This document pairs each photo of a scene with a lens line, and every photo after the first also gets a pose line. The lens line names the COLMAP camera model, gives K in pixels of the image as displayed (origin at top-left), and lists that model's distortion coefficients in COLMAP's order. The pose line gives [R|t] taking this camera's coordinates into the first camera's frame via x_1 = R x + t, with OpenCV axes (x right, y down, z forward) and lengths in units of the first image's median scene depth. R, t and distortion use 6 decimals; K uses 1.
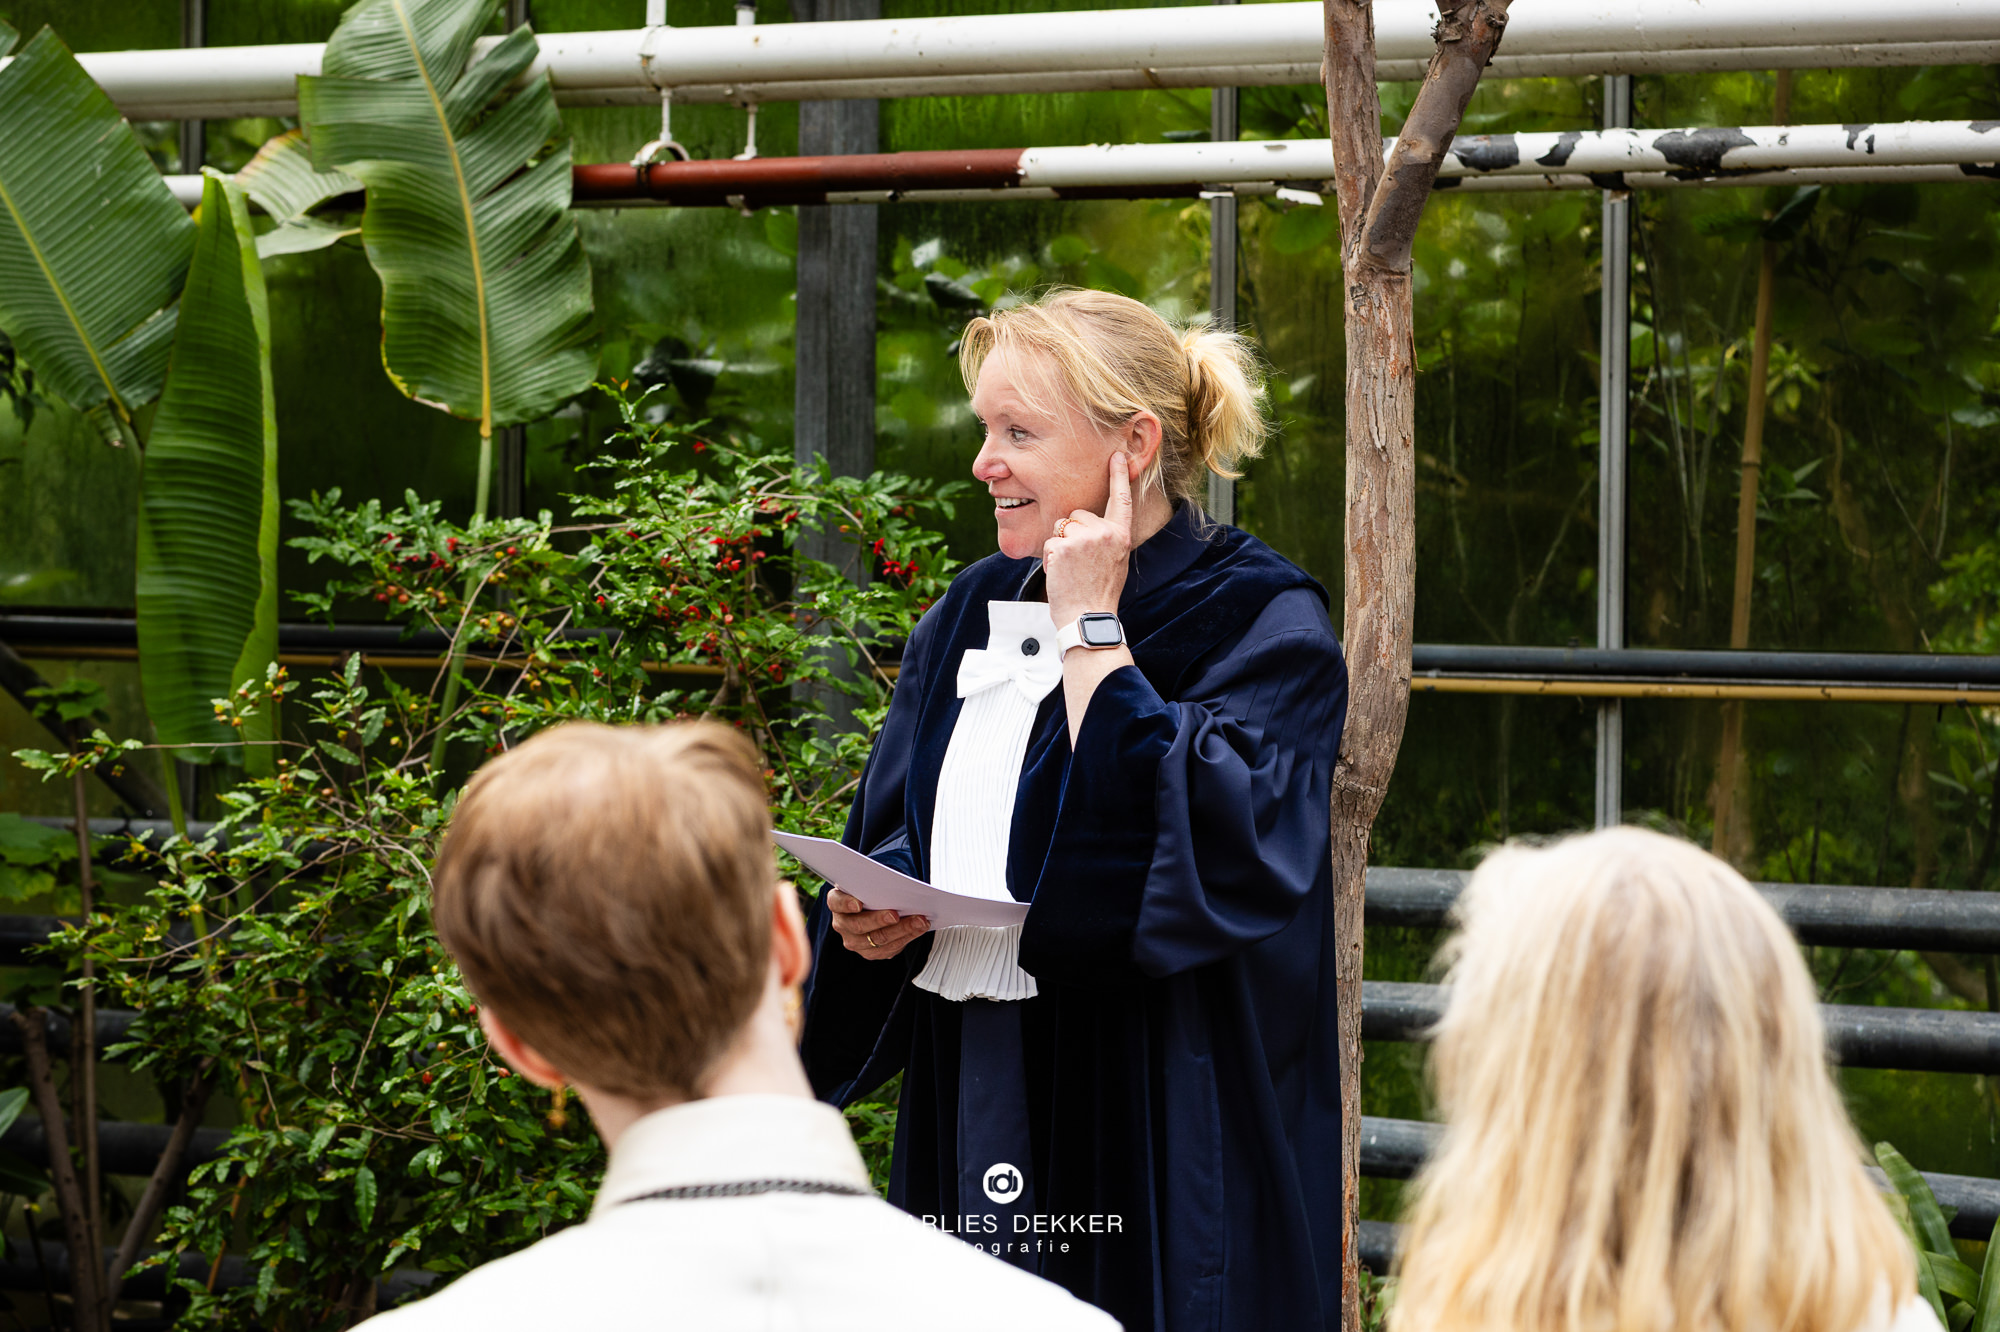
lens RADIAL K [[4932.4, 0, 1602.9], [0, 4932.4, 502.0], [0, 0, 1]] dist [-0.028435, -0.089737]
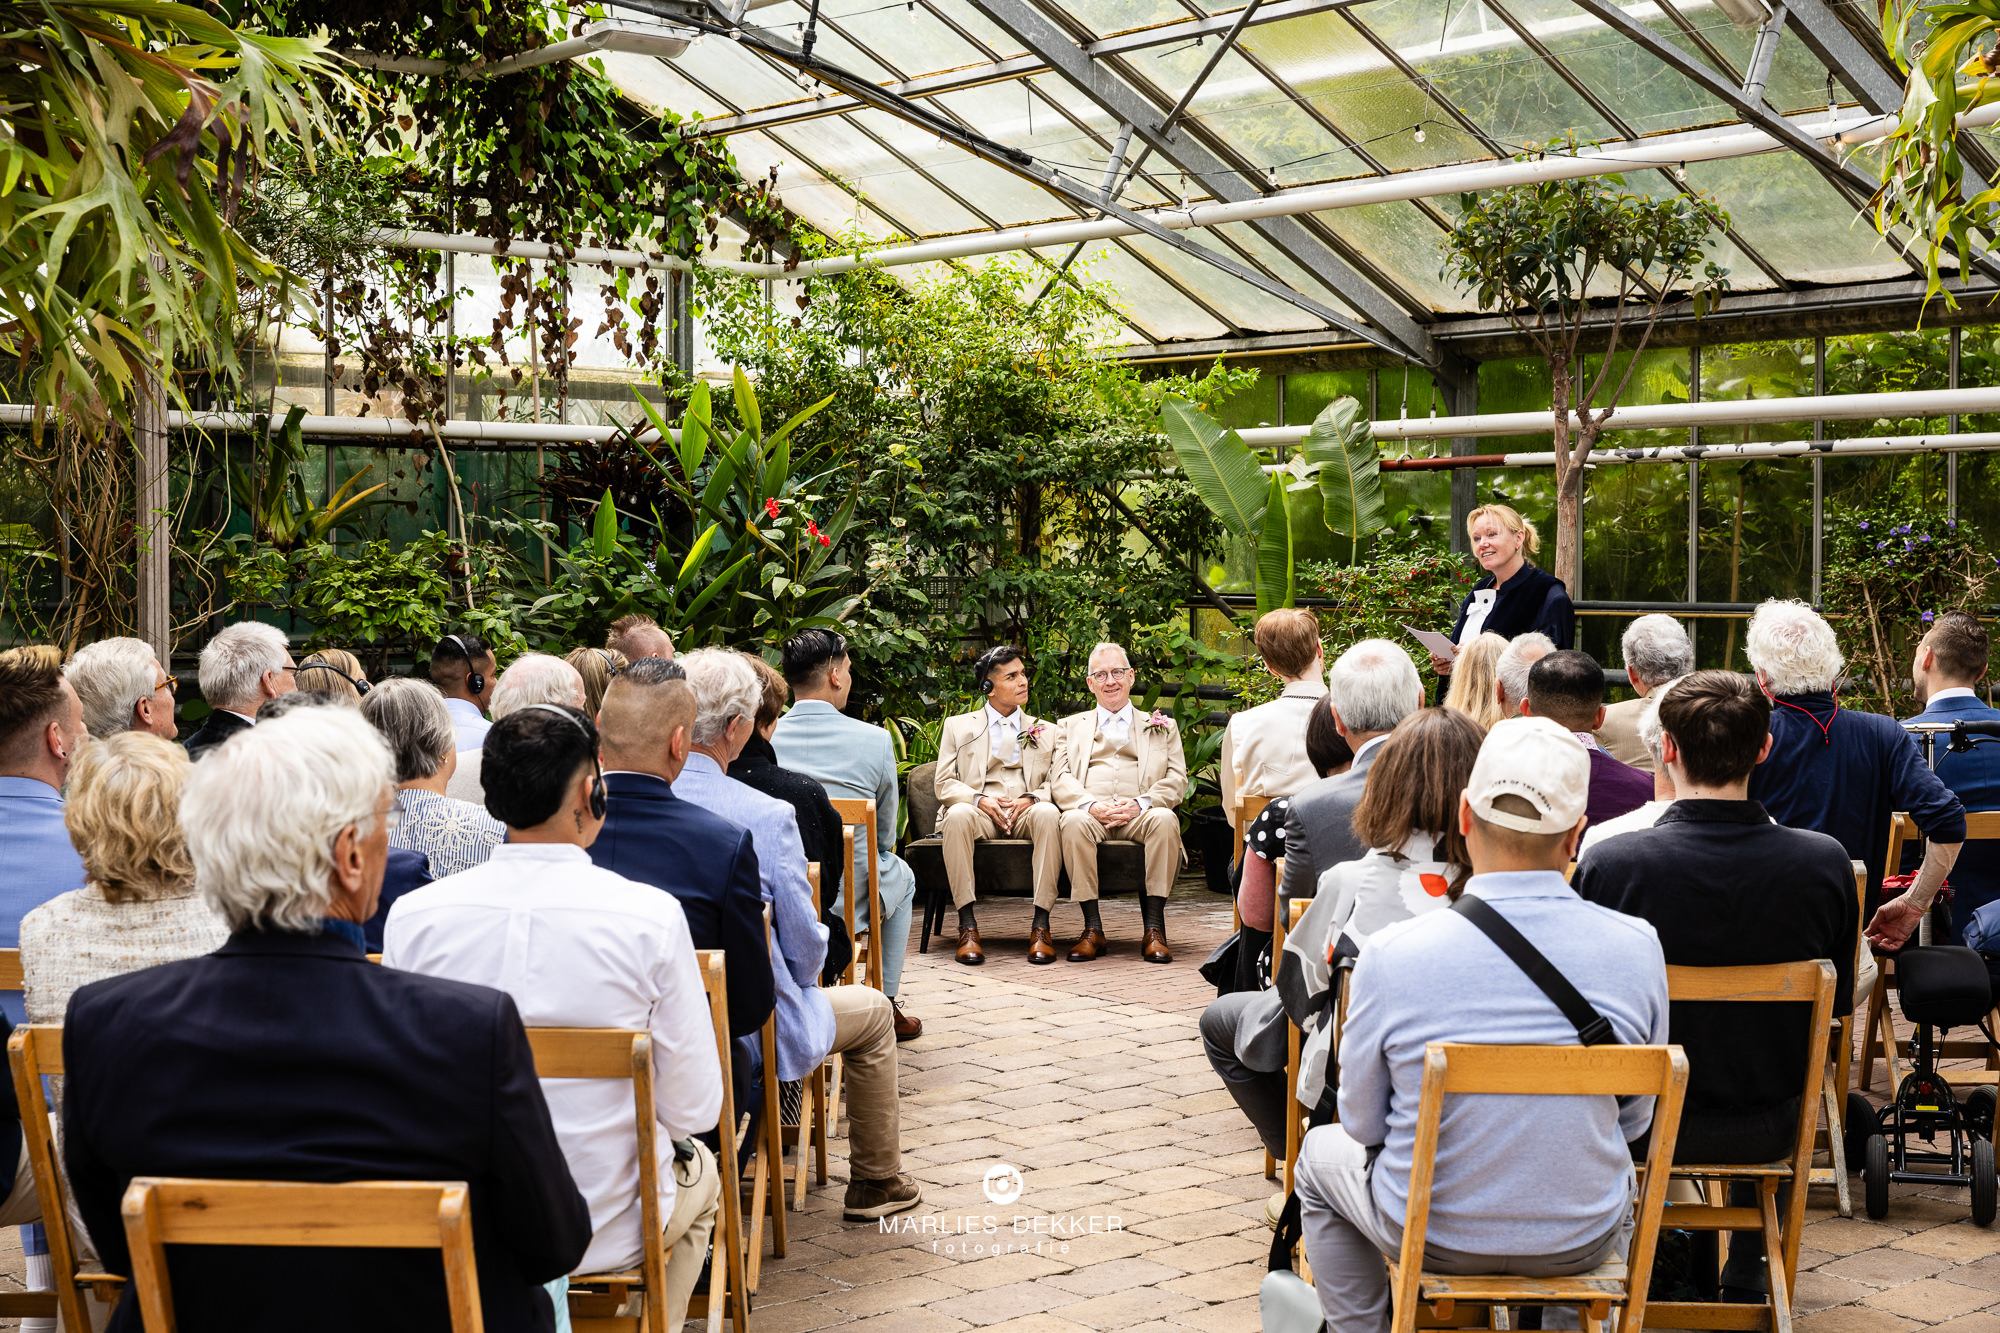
lens RADIAL K [[2754.7, 0, 975.7], [0, 2754.7, 673.0], [0, 0, 1]] dist [0.006005, 0.051928]
pose [[0.907083, 0.005404, -0.420916, 0.336825], [0.015805, 0.998775, 0.046882, -0.016310], [0.420654, -0.049178, 0.905887, -0.839019]]
